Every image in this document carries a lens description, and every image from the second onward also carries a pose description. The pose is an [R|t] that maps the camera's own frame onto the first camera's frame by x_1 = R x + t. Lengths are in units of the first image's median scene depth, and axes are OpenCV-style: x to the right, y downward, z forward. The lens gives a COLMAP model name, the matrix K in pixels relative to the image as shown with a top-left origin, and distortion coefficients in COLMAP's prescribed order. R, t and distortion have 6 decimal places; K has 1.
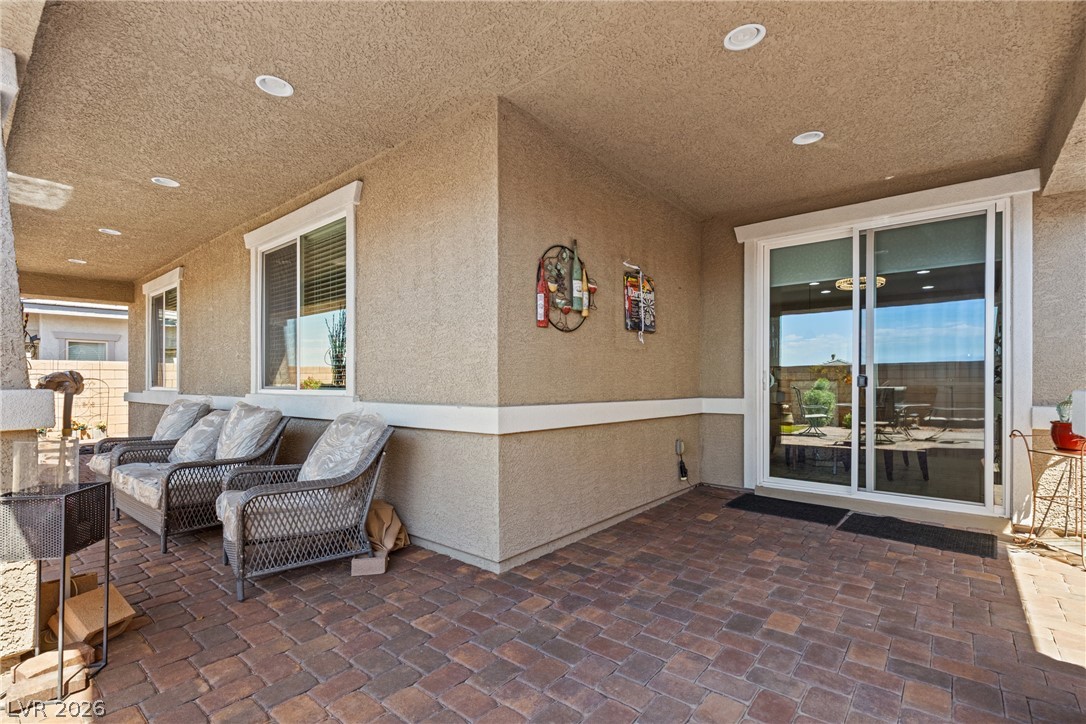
lens RADIAL K [[489.0, 0, 545.6], [0, 489.0, 382.6], [0, 0, 1]] dist [0.009022, -0.002118]
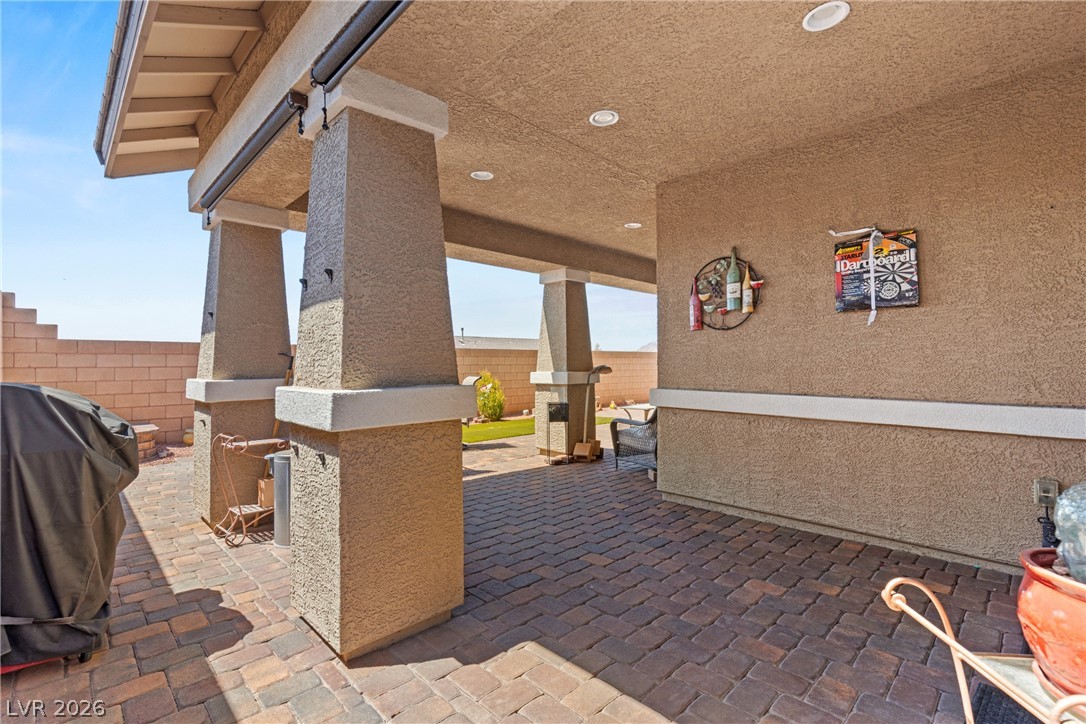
lens RADIAL K [[489.0, 0, 544.2], [0, 489.0, 363.7], [0, 0, 1]] dist [0.009022, -0.002118]
pose [[-0.094458, 0.000147, -0.995529, 1.035815], [0.000892, 1.000000, 0.000063, -0.019467], [0.995528, -0.000882, -0.094458, 0.564446]]
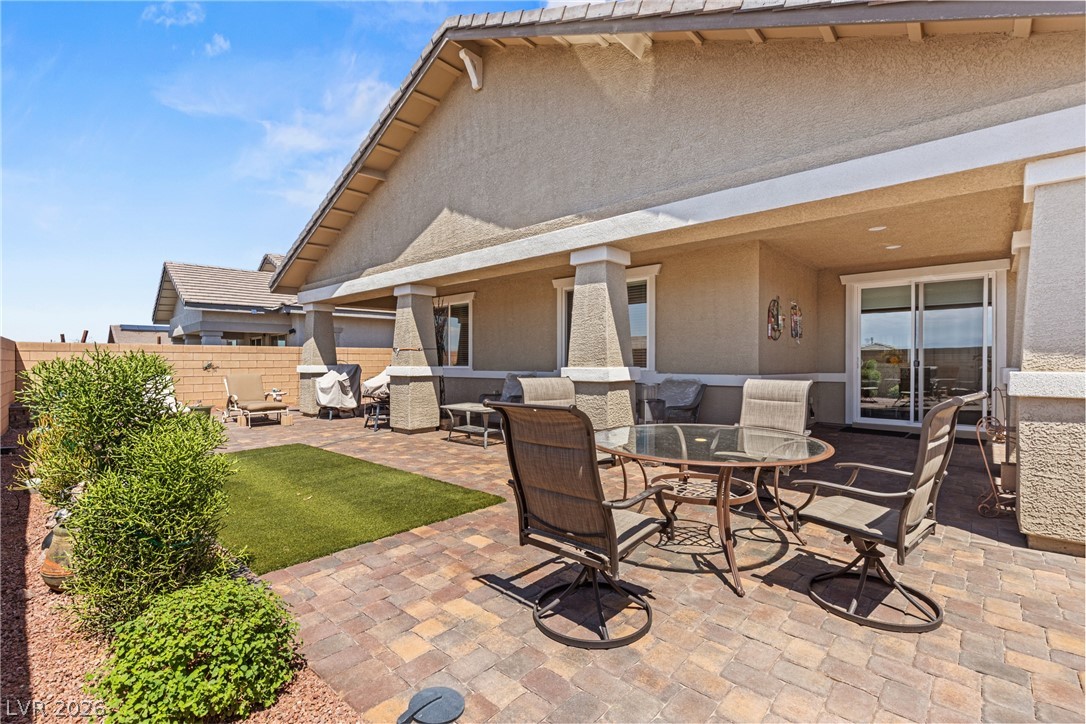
lens RADIAL K [[489.0, 0, 543.7], [0, 489.0, 363.6], [0, 0, 1]] dist [0.009022, -0.002118]
pose [[0.999339, 0.001590, -0.036320, -0.731320], [-0.001479, 0.999994, 0.003100, -0.006164], [0.036325, -0.003044, 0.999335, -0.954493]]
